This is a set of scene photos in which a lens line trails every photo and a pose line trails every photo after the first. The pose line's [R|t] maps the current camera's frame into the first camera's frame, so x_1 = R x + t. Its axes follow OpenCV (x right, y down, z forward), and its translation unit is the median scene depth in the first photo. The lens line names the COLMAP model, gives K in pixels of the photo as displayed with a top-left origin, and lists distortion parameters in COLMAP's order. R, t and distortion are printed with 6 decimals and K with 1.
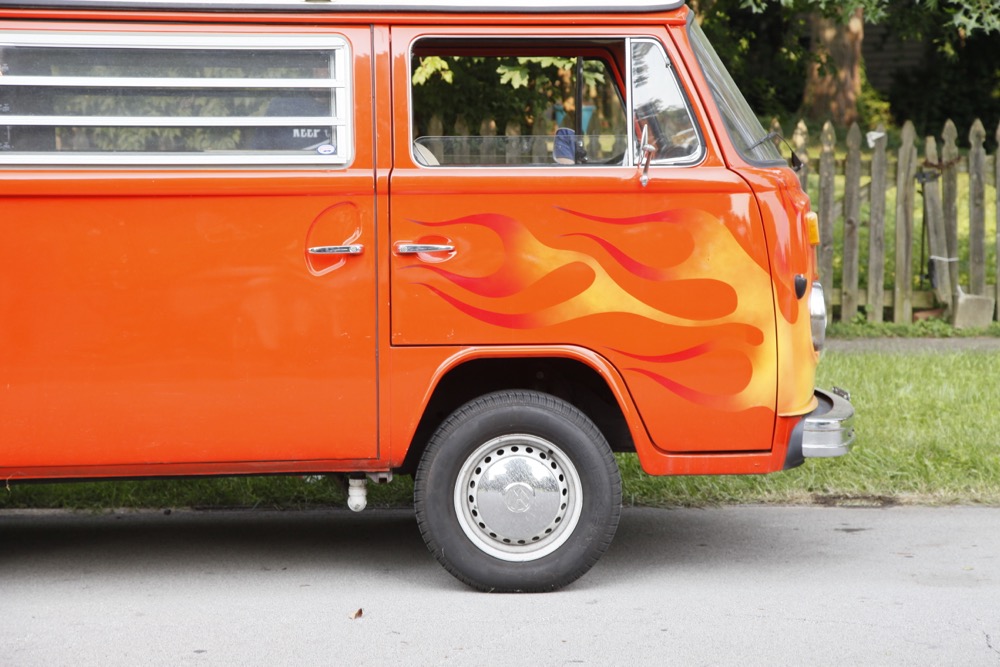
lens RADIAL K [[2572.1, 0, 500.0], [0, 2572.1, 333.5], [0, 0, 1]] dist [0.569543, 0.002792]
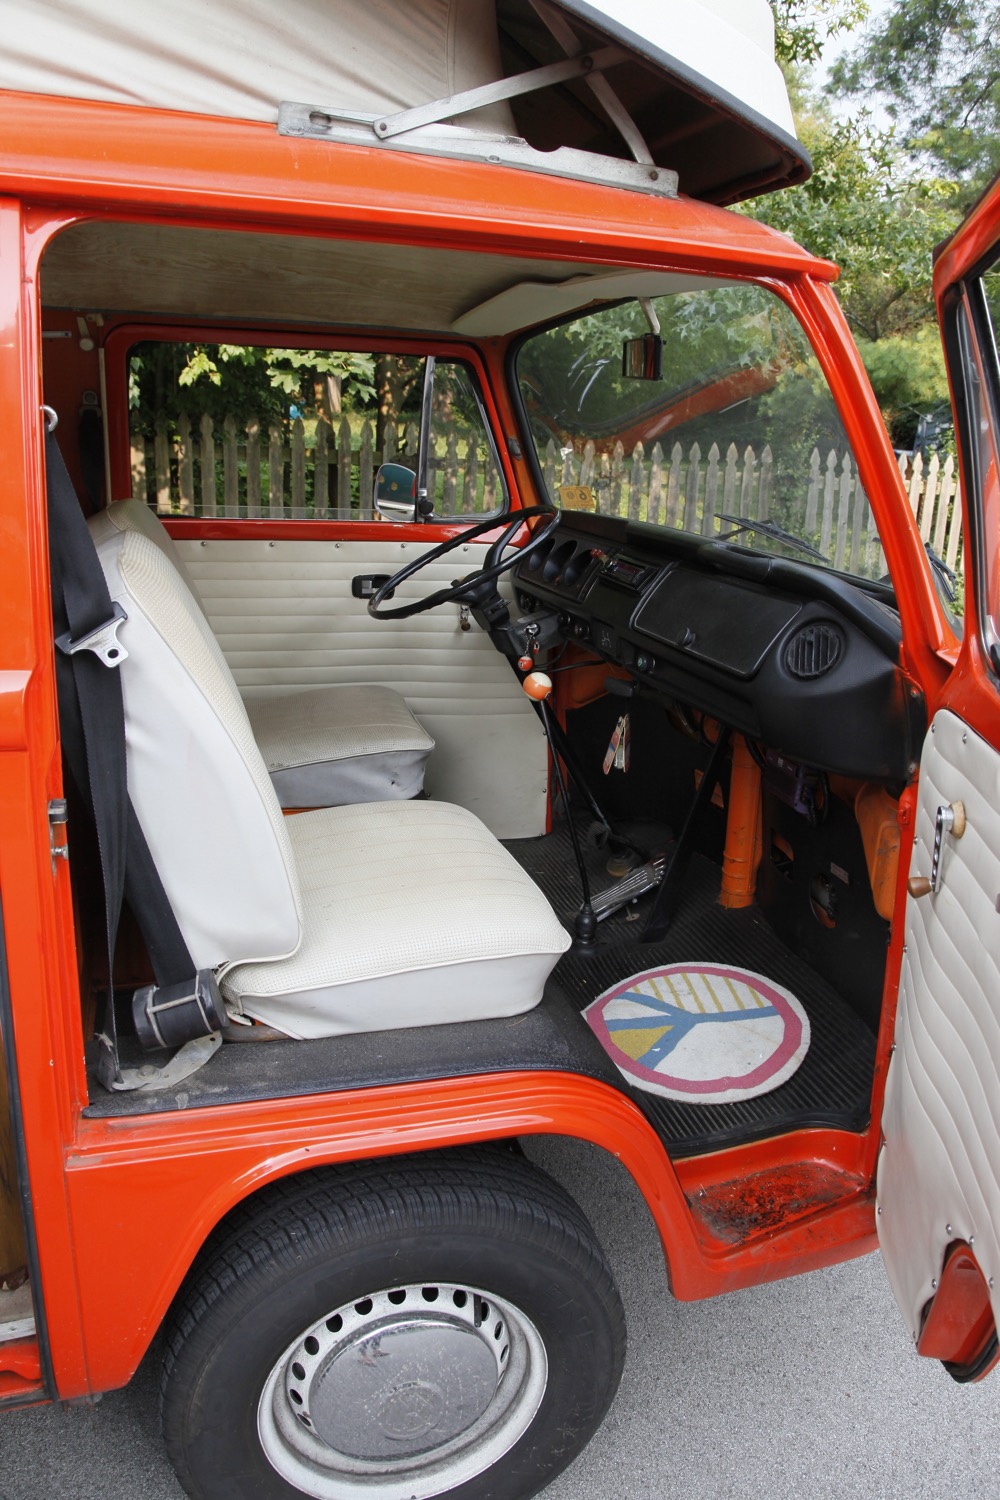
lens RADIAL K [[1084.9, 0, 500.0], [0, 1084.9, 750.0], [0, 0, 1]] dist [-0.072357, 0.000238]
pose [[0.973114, -0.015132, 0.229827, -0.016859], [-0.036925, 0.974684, 0.220517, -0.084001], [-0.227345, -0.223074, 0.947920, 0.846787]]
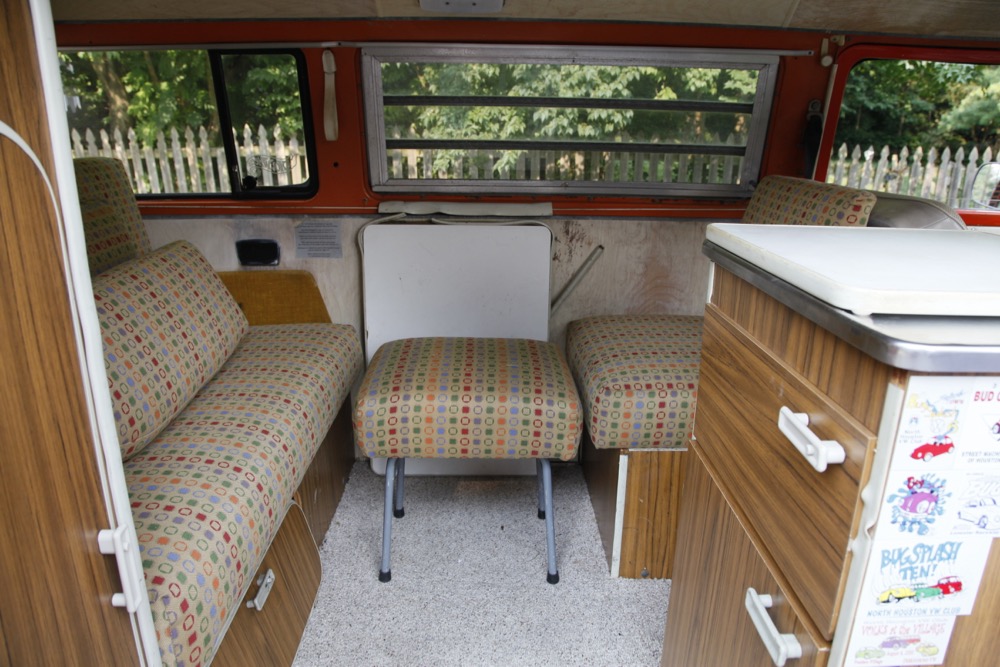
lens RADIAL K [[675.0, 0, 507.7], [0, 675.0, 343.8], [0, 0, 1]] dist [-0.123307, 0.060562]
pose [[0.999040, 0.028977, -0.032841, -0.146842], [-0.020656, 0.972946, 0.230108, -0.079883], [0.038620, -0.229208, 0.972611, 0.932130]]
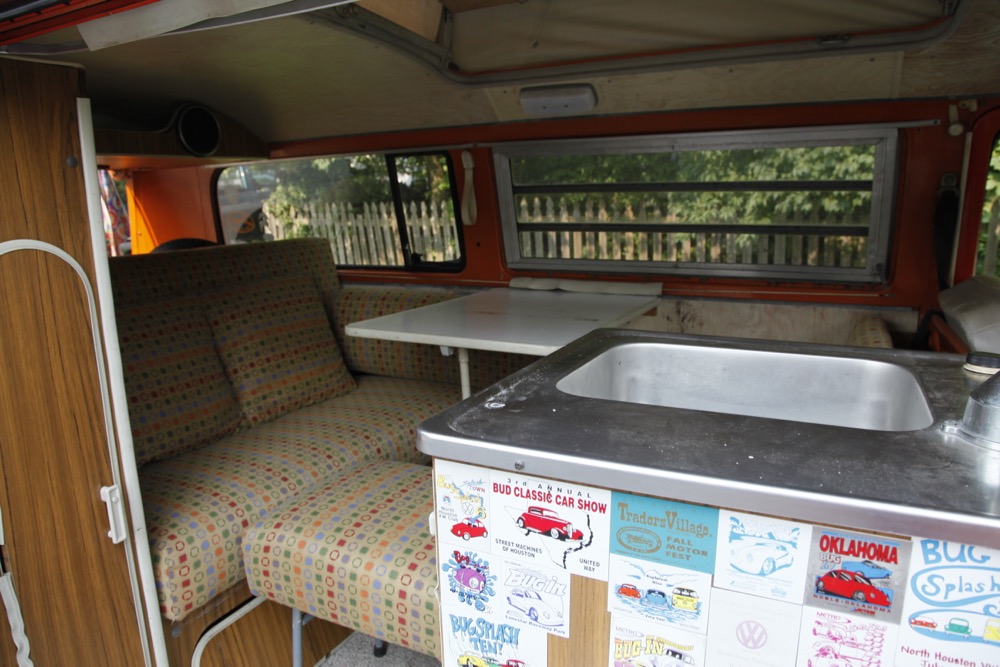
lens RADIAL K [[675.0, 0, 507.7], [0, 675.0, 343.8], [0, 0, 1]] dist [-0.123307, 0.060562]
pose [[0.867820, 0.093082, -0.488083, -0.071624], [-0.022691, 0.988696, 0.148208, -0.086798], [0.496361, -0.117543, 0.860122, 0.934828]]
